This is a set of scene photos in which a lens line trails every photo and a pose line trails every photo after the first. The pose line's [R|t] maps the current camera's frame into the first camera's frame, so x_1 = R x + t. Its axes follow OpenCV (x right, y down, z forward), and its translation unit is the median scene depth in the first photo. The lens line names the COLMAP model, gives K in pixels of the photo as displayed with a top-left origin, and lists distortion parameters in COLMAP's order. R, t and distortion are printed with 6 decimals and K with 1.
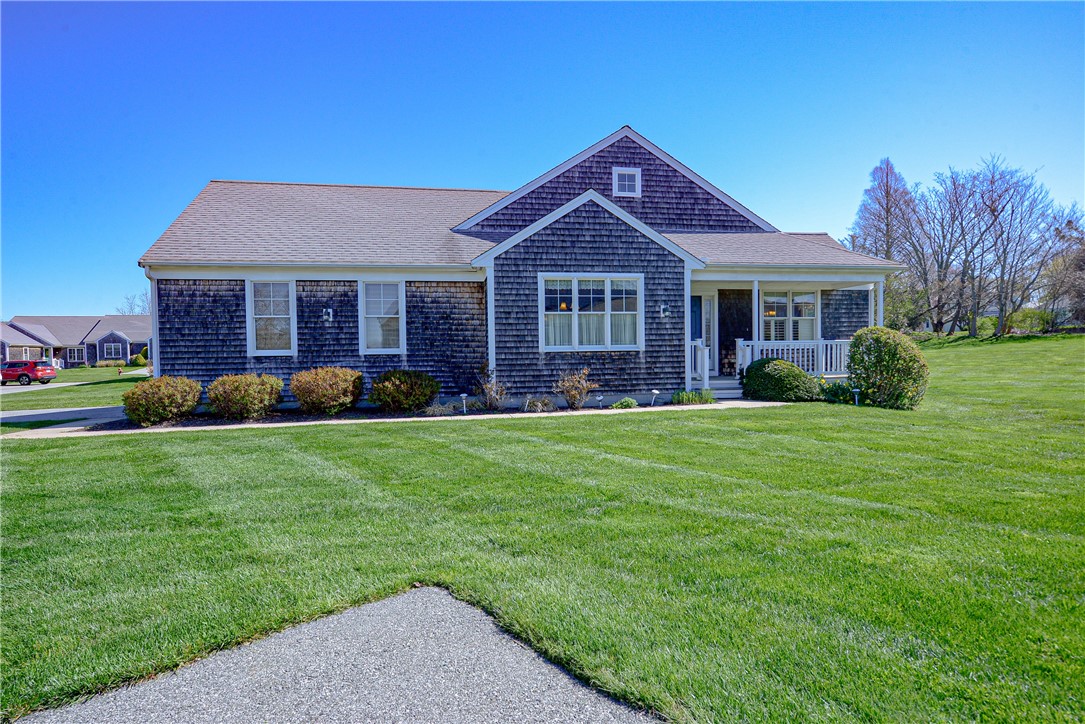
lens RADIAL K [[549.6, 0, 538.7], [0, 549.6, 366.9], [0, 0, 1]] dist [-0.002116, -0.000864]
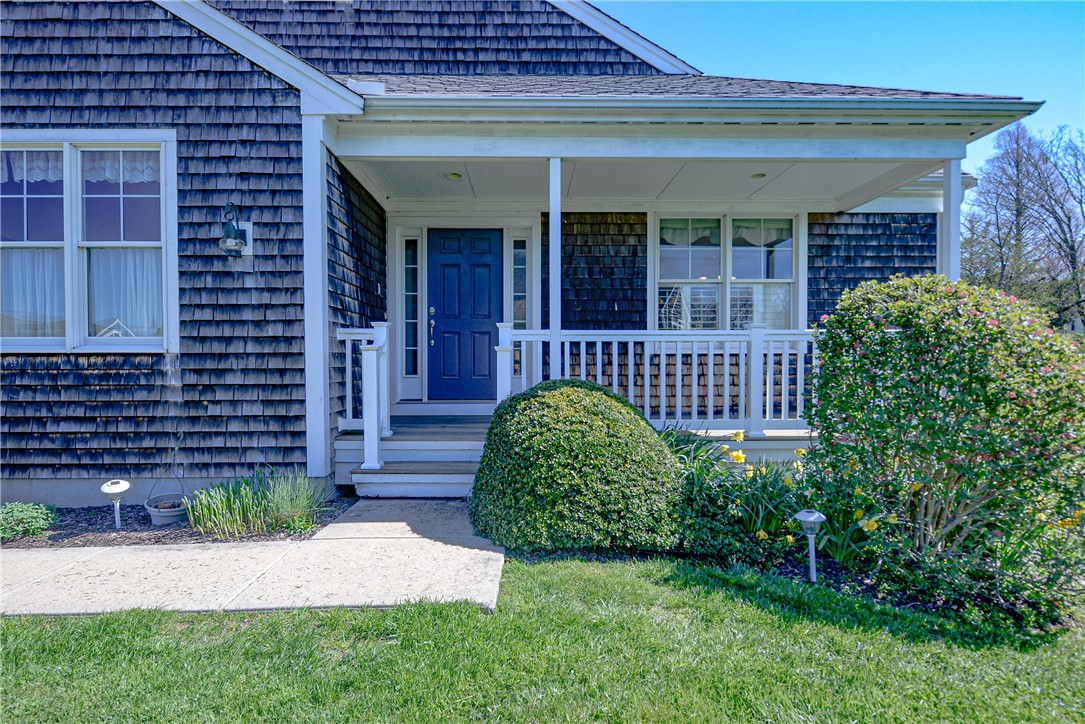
lens RADIAL K [[549.6, 0, 534.0], [0, 549.6, 369.0], [0, 0, 1]] dist [-0.002116, -0.000864]
pose [[0.987594, 0.015879, -0.156226, 0.472774], [-0.016138, 0.999870, -0.000391, -0.023383], [0.156200, 0.002908, 0.987721, 0.701061]]
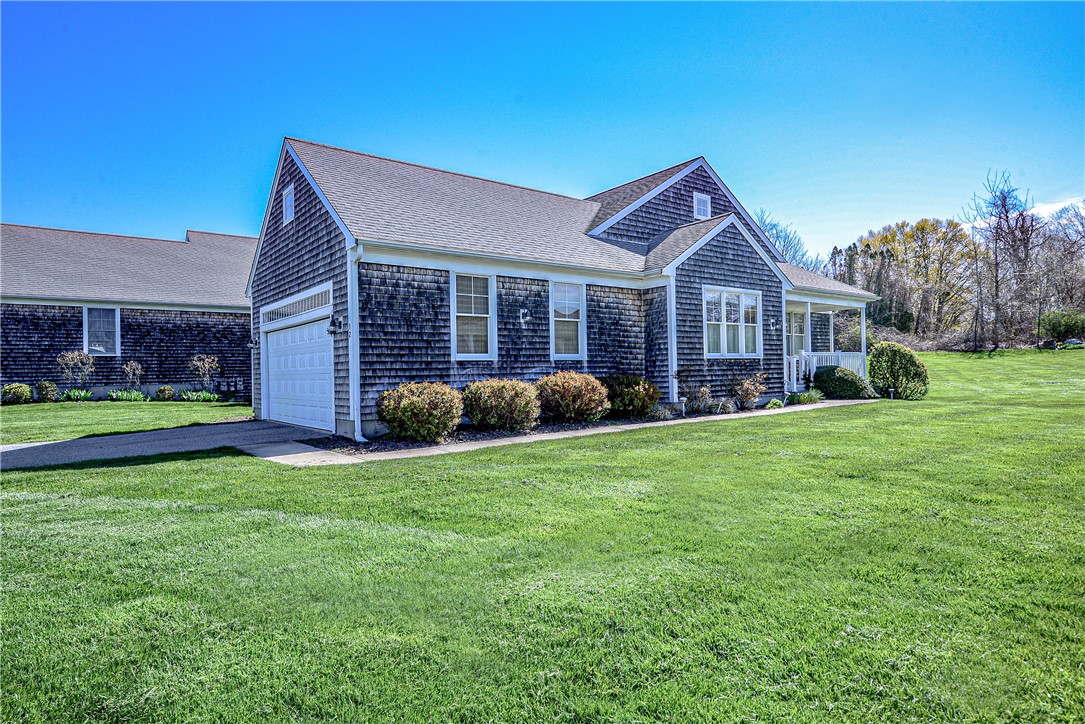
lens RADIAL K [[606.8, 0, 545.0], [0, 606.8, 366.9], [0, 0, 1]] dist [0.000451, 0.000159]
pose [[0.883716, 0.001334, 0.468022, -0.803511], [0.017112, 0.999235, -0.035159, 0.024348], [-0.467711, 0.039079, 0.883017, 0.102822]]
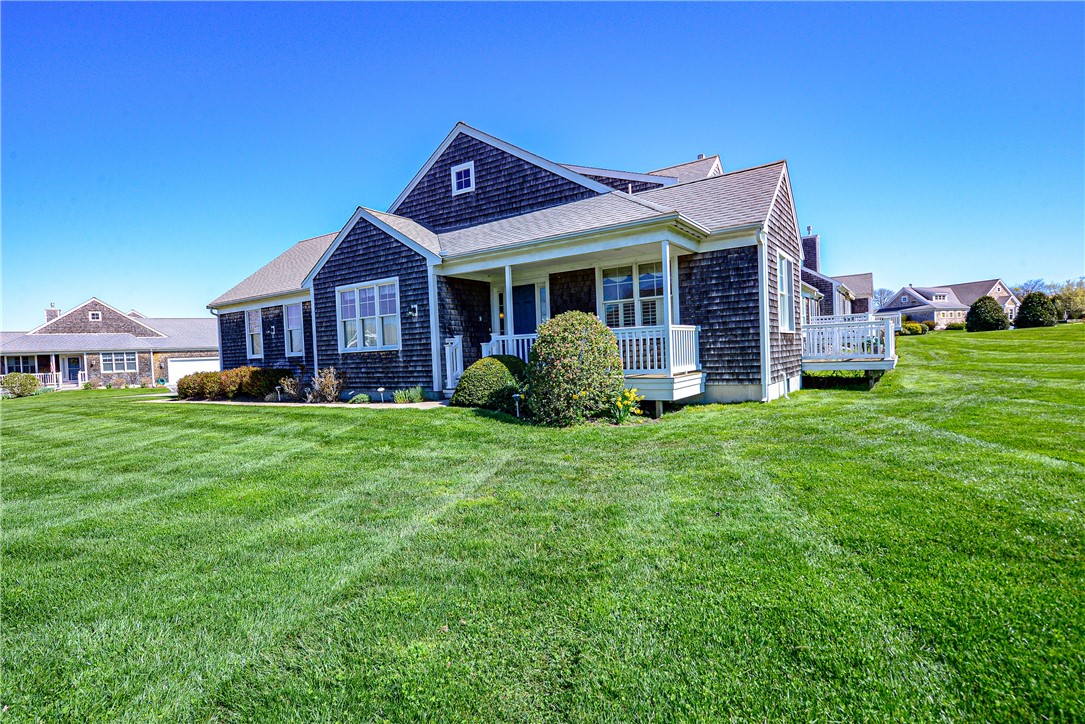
lens RADIAL K [[549.6, 0, 531.3], [0, 549.6, 363.5], [0, 0, 1]] dist [-0.002116, -0.000864]
pose [[0.707645, 0.000504, -0.706568, 1.120365], [0.016709, 0.999708, 0.017448, -0.018290], [0.706370, -0.024153, 0.707430, 0.436857]]
